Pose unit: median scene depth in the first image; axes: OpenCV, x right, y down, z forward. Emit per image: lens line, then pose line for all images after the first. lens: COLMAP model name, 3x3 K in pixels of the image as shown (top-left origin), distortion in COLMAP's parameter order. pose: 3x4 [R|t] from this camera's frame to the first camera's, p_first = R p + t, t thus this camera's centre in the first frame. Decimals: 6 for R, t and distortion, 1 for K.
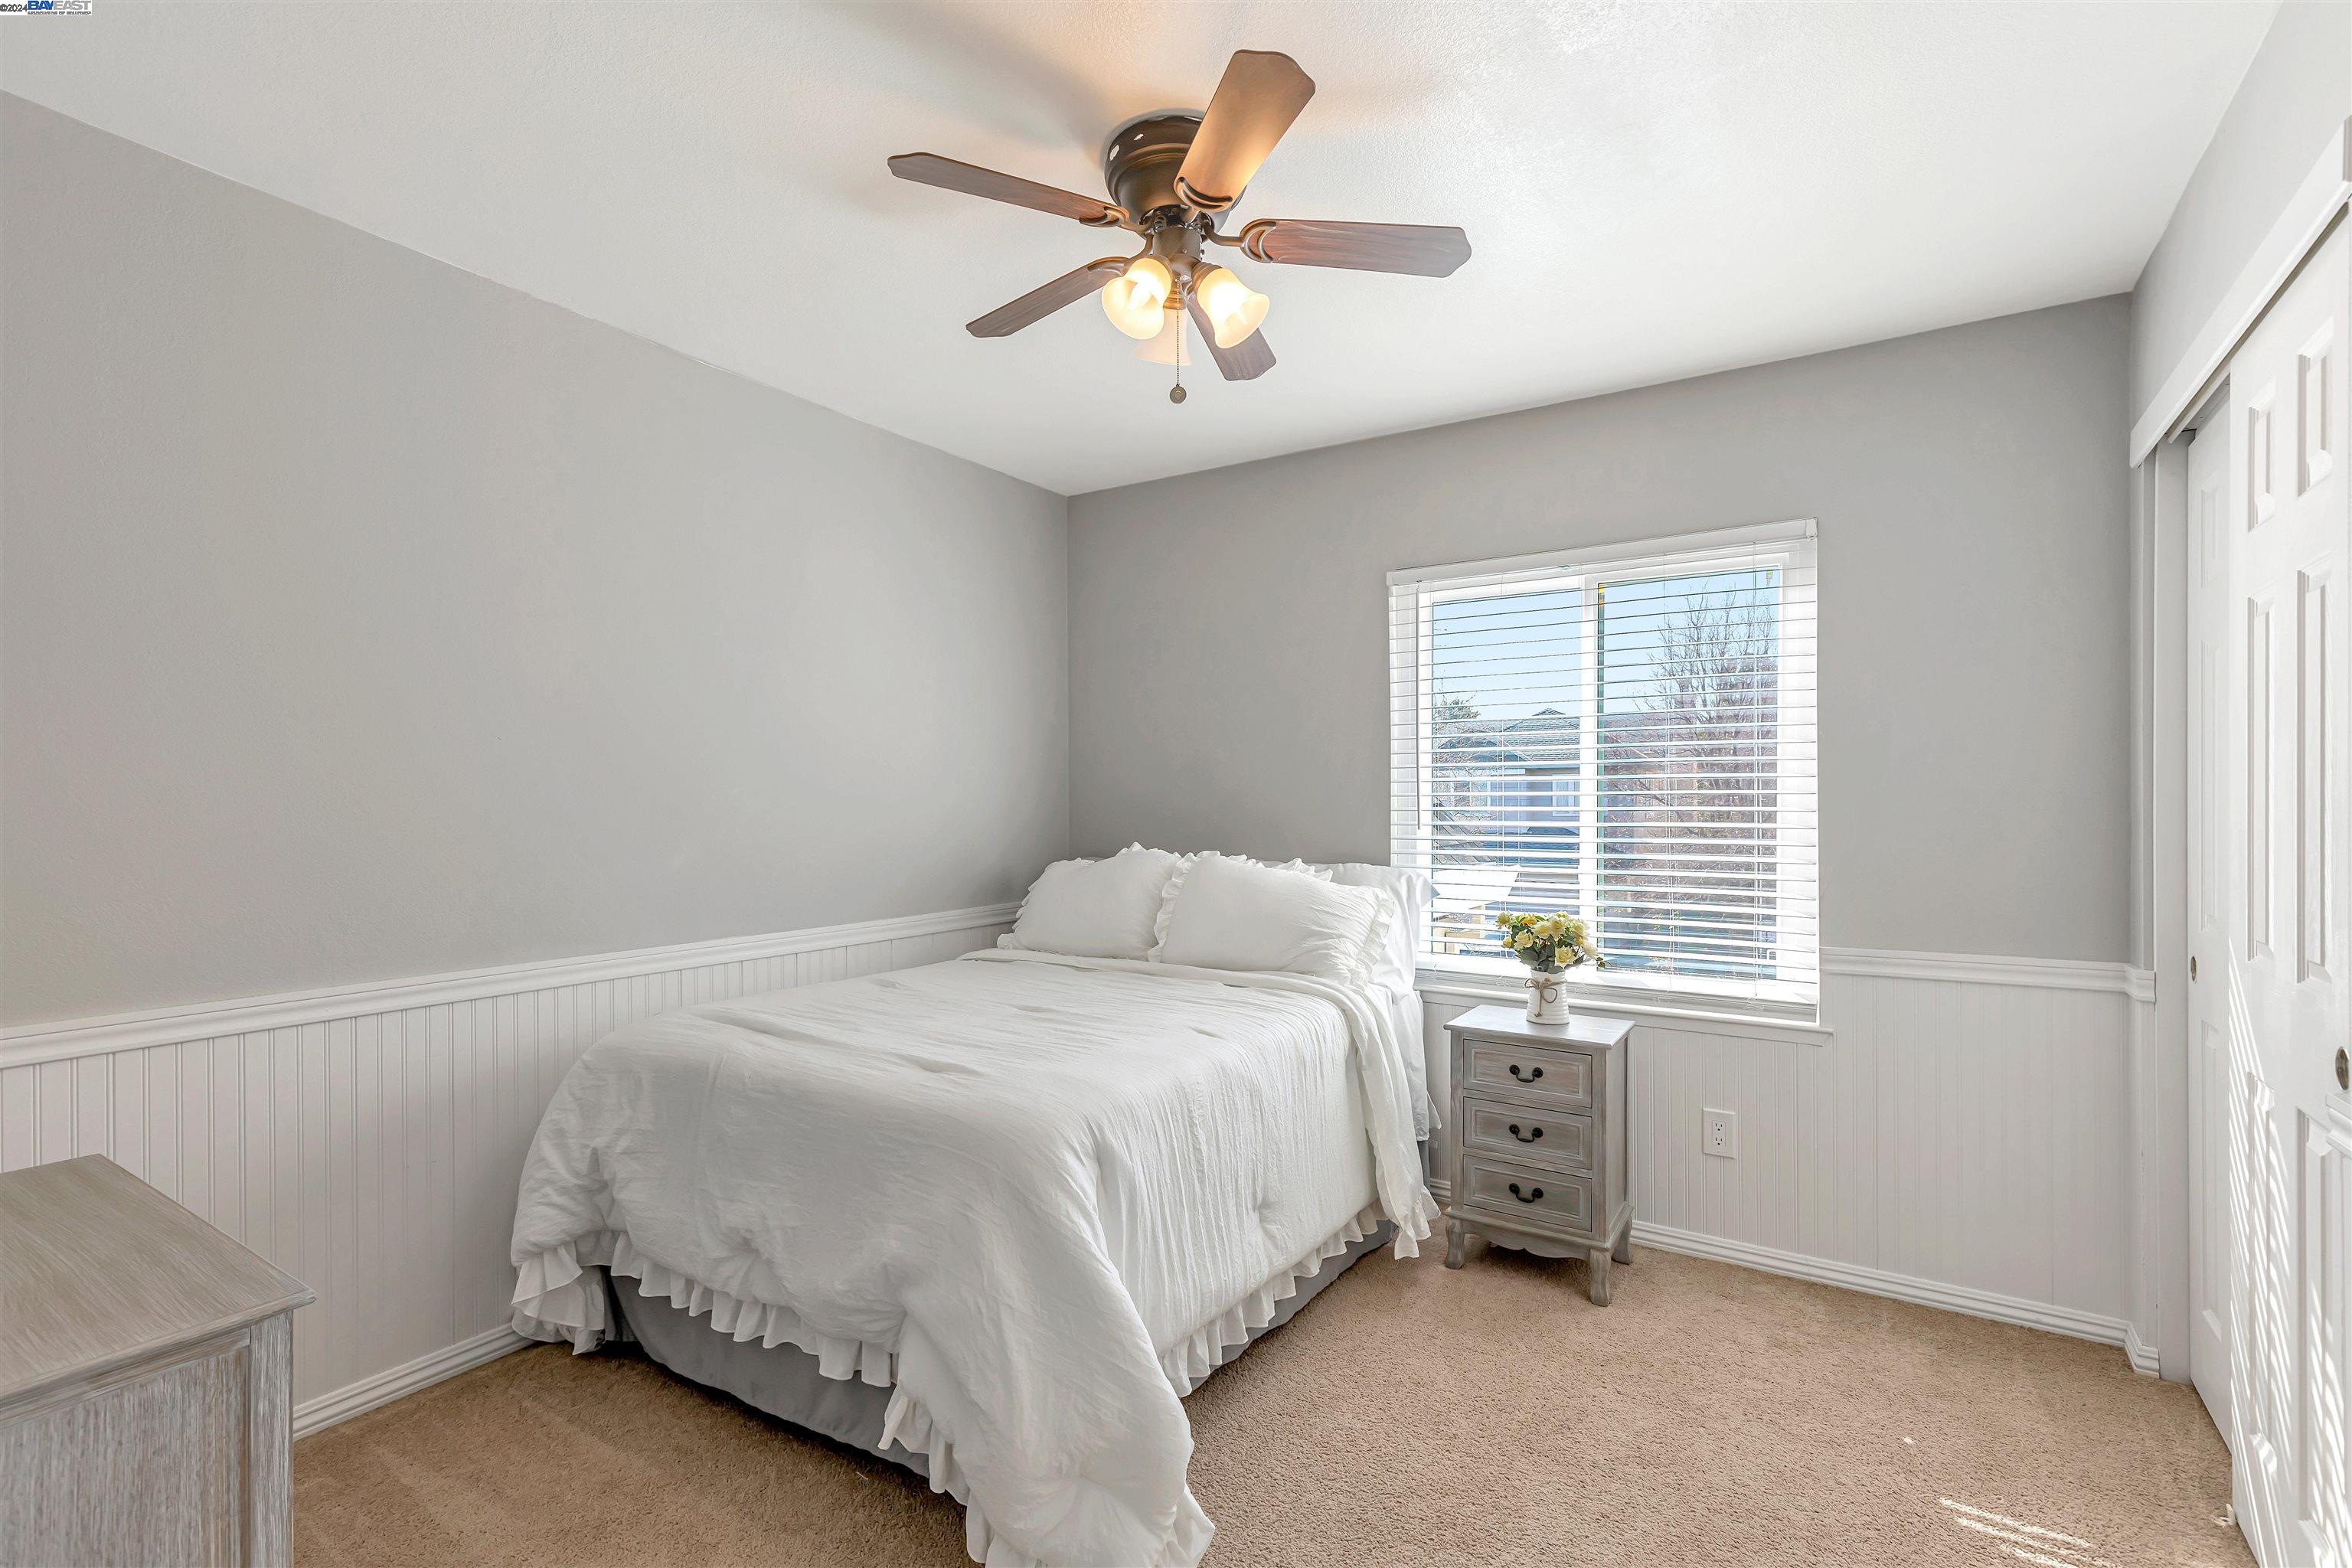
lens RADIAL K [[1070.6, 0, 1181.1], [0, 1070.6, 791.2], [0, 0, 1]] dist [0.002741, 0.000145]
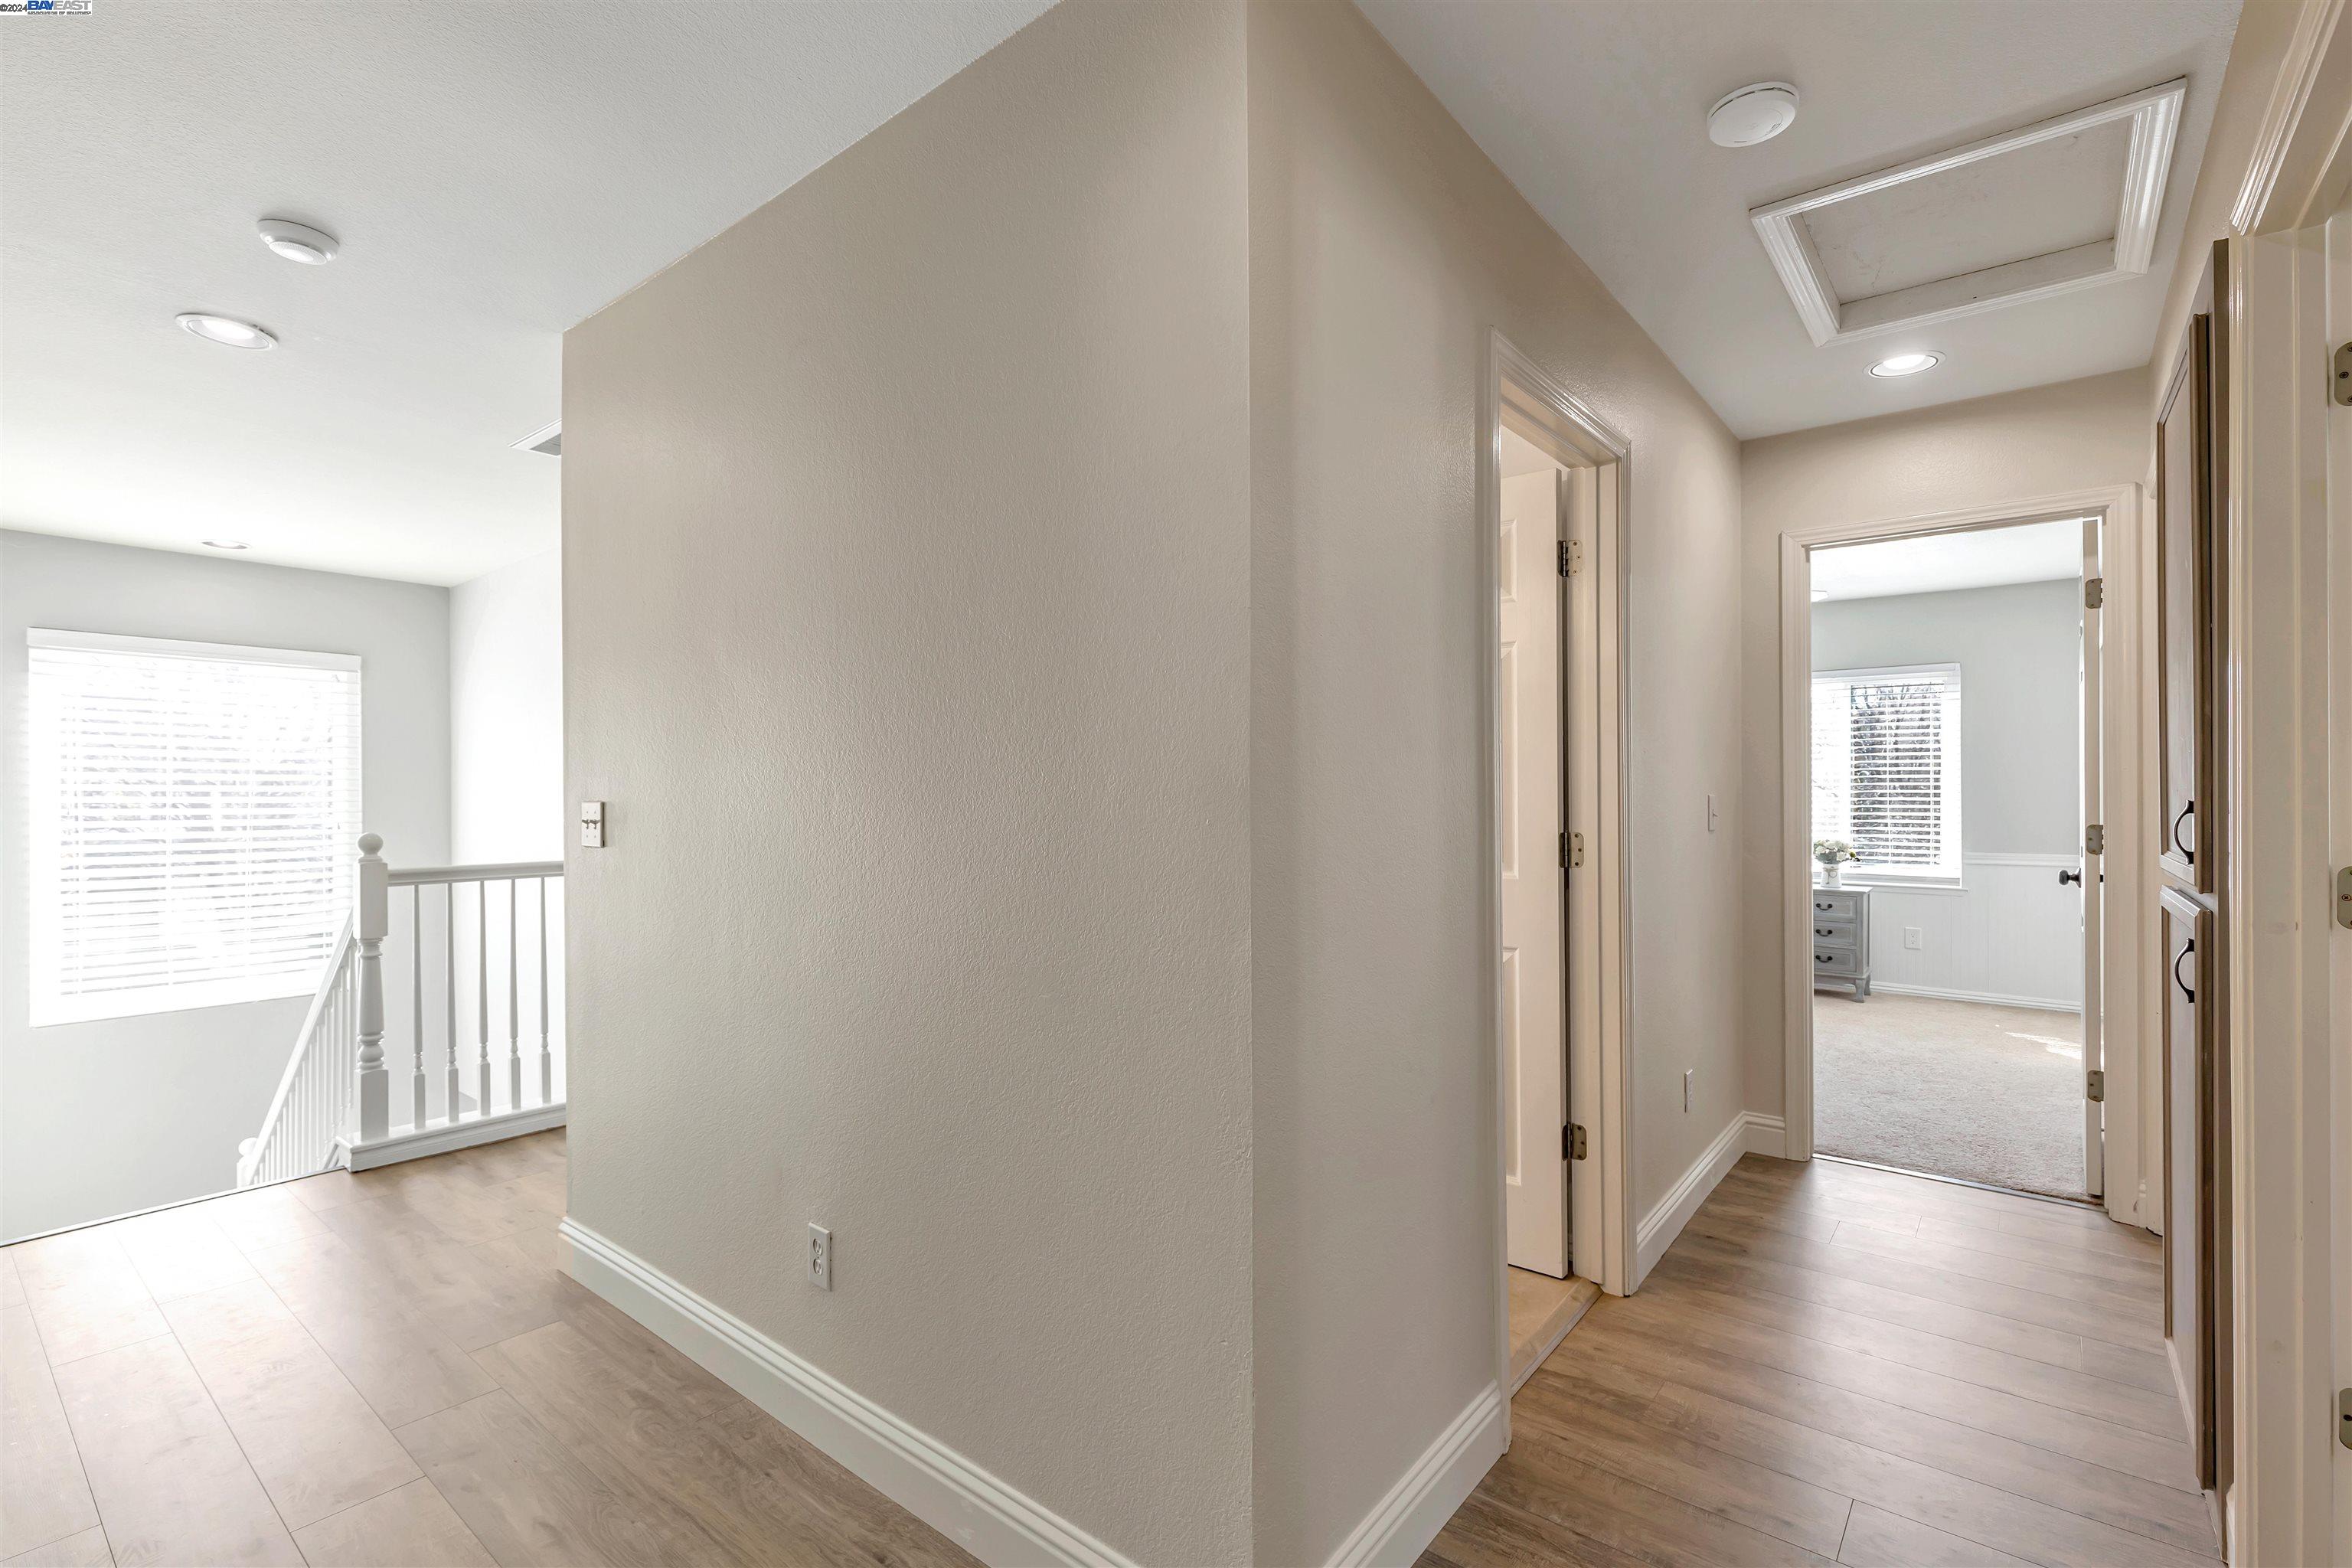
lens RADIAL K [[1070.6, 0, 1169.3], [0, 1070.6, 784.6], [0, 0, 1]] dist [0.002741, 0.000145]
pose [[0.994421, 0.001592, -0.105473, -0.839841], [-0.001413, 0.999997, 0.001768, -0.001843], [0.105475, -0.001609, 0.994421, -1.448068]]
